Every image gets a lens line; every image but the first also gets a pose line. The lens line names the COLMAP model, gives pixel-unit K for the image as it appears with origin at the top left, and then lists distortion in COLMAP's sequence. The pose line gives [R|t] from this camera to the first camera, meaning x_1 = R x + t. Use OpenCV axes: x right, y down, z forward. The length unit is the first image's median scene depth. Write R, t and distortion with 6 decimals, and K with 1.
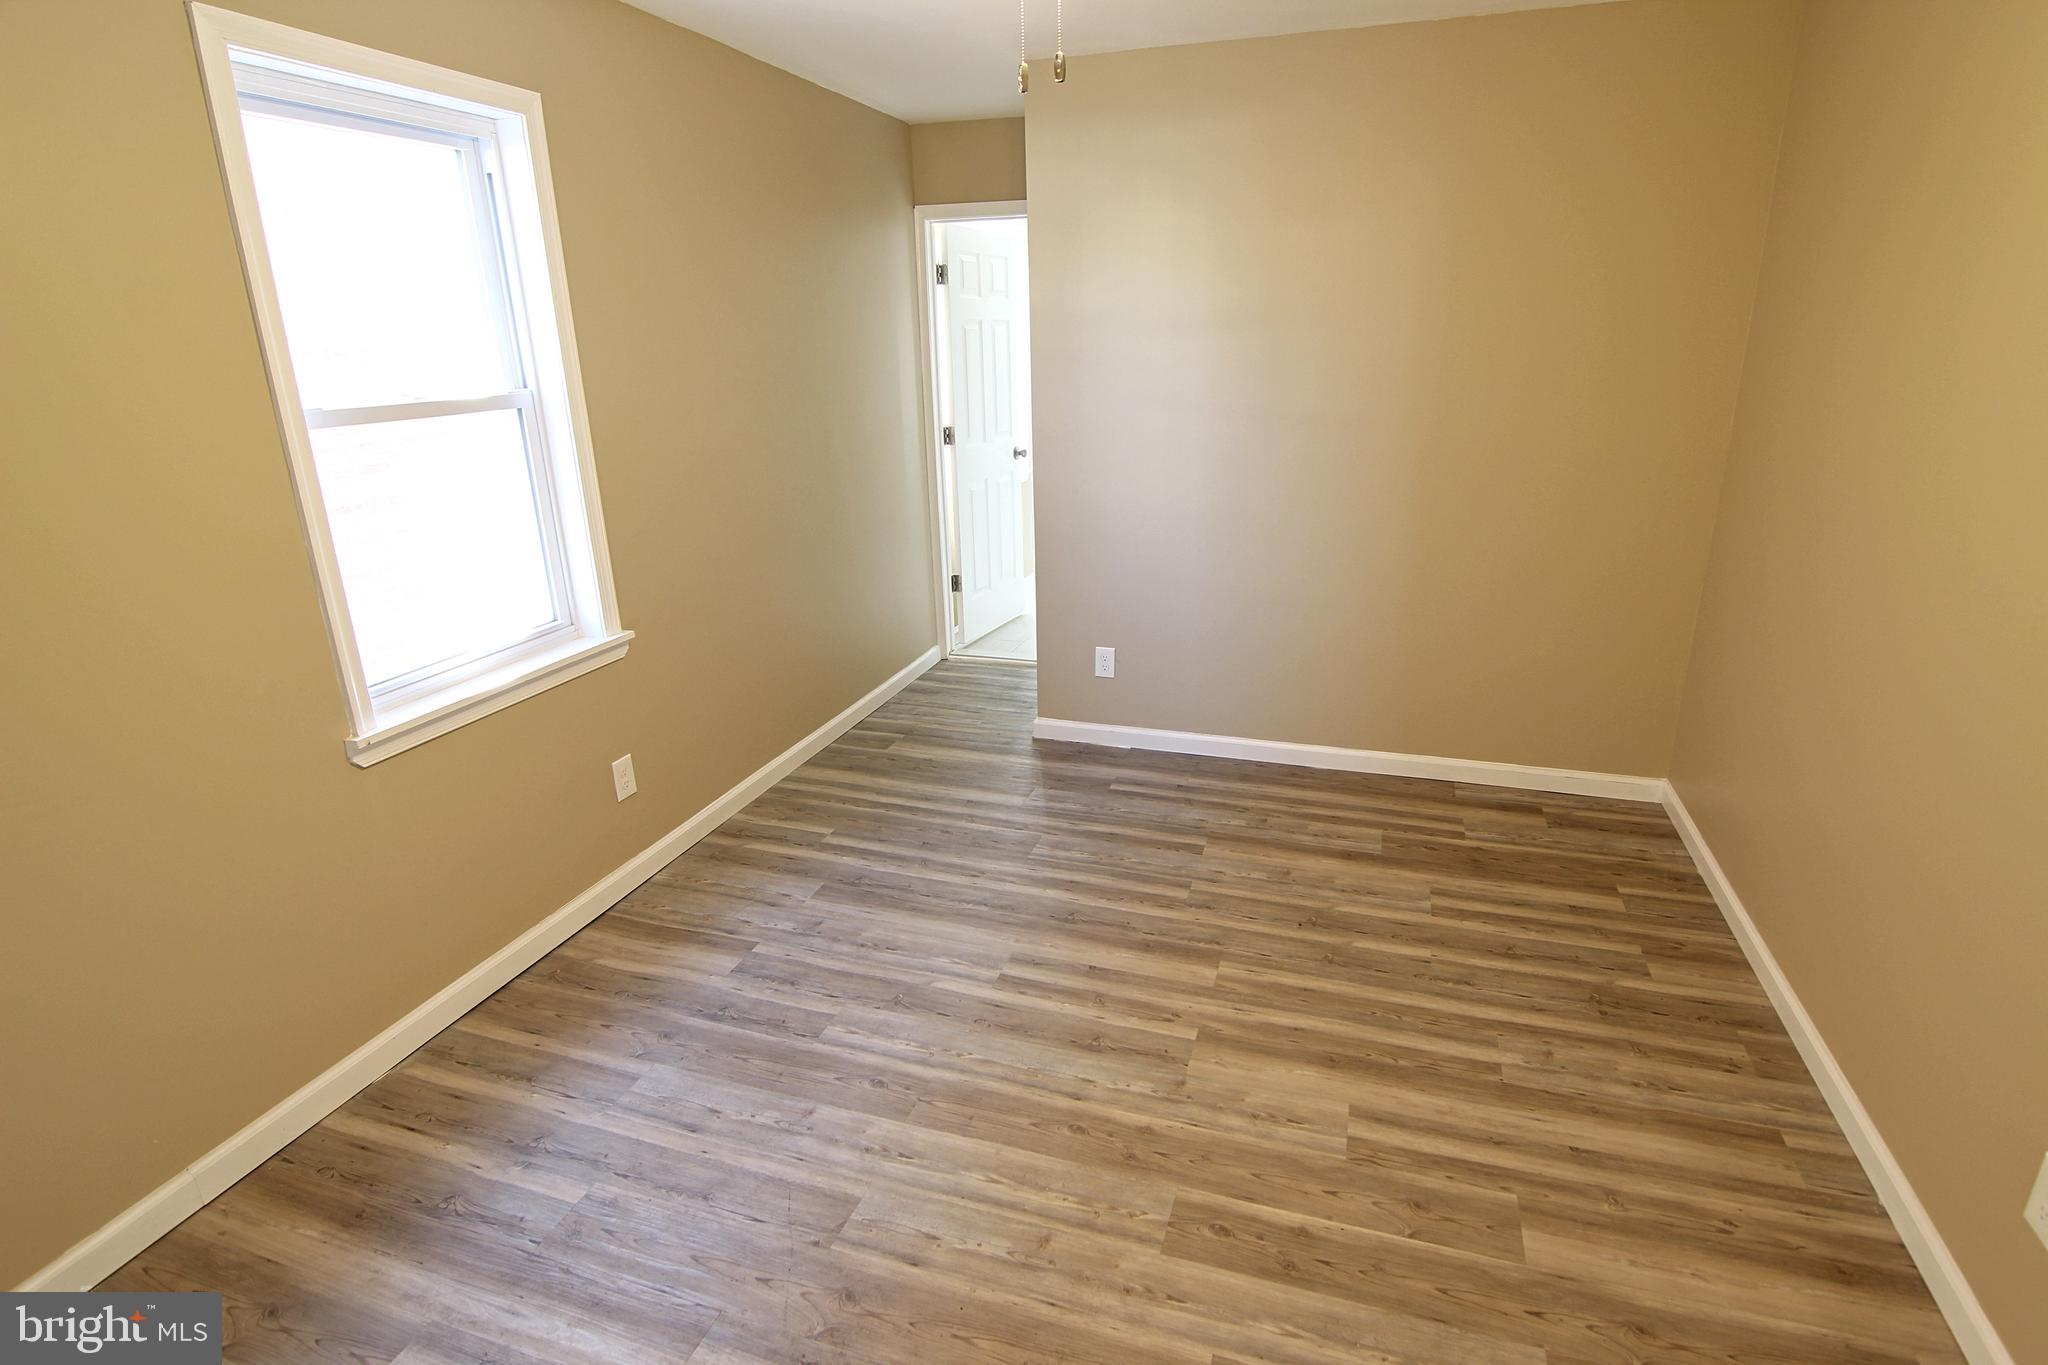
lens RADIAL K [[1035.1, 0, 1041.0], [0, 1035.1, 668.7], [0, 0, 1]] dist [0.000057, -0.016890]
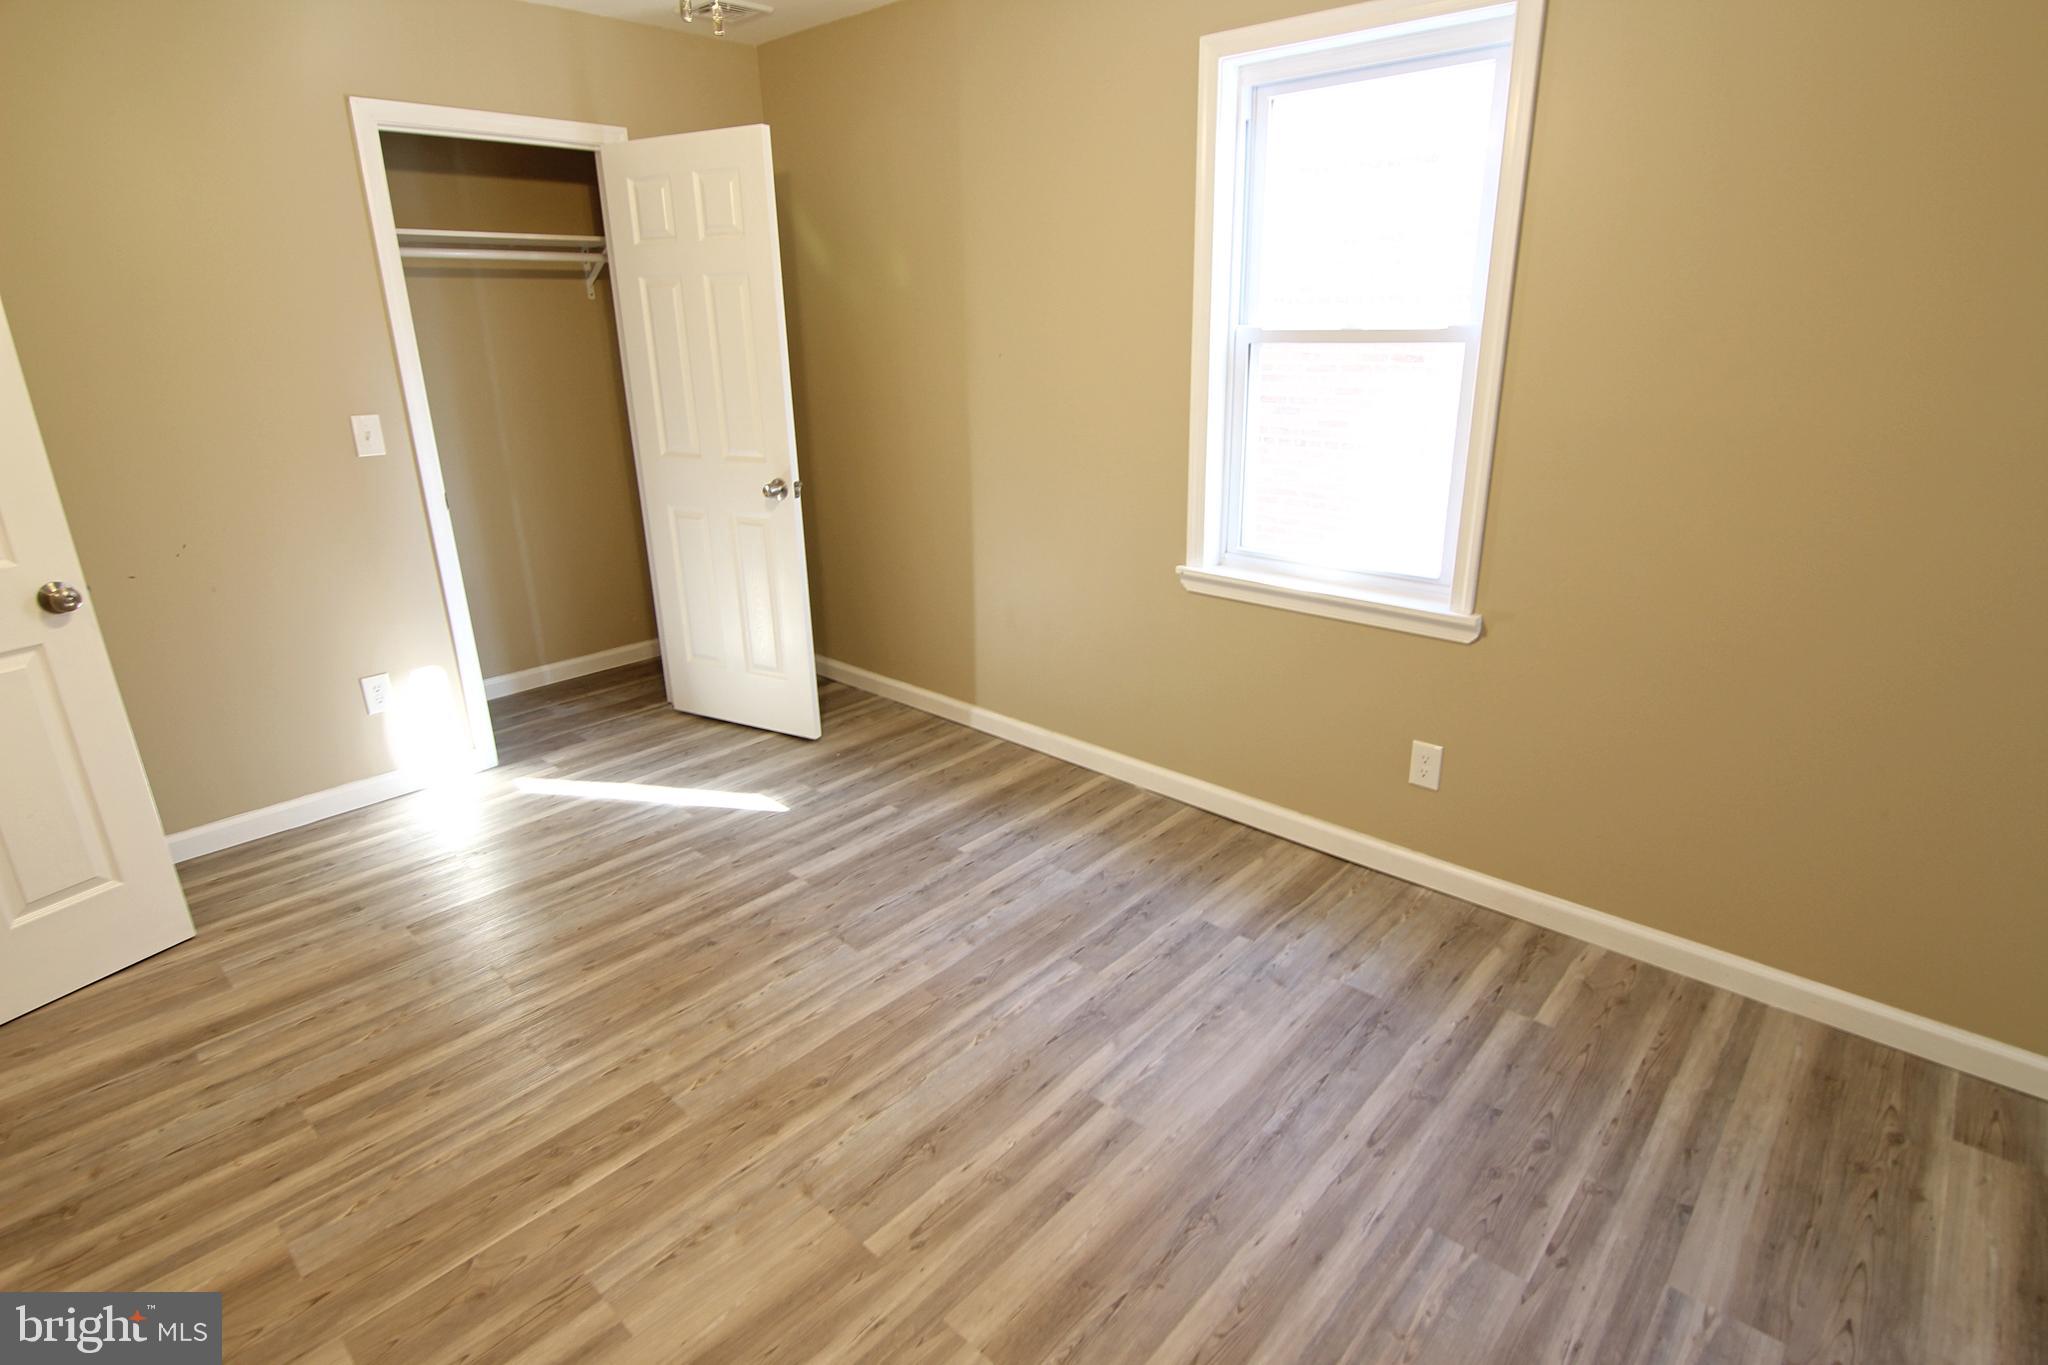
lens RADIAL K [[1035.1, 0, 1041.0], [0, 1035.1, 668.7], [0, 0, 1]] dist [0.000057, -0.016890]
pose [[-0.411133, 0.315082, -0.855390, 0.626477], [-0.257960, 0.859796, 0.440691, -0.363469], [0.874315, 0.401839, -0.272212, 1.210018]]
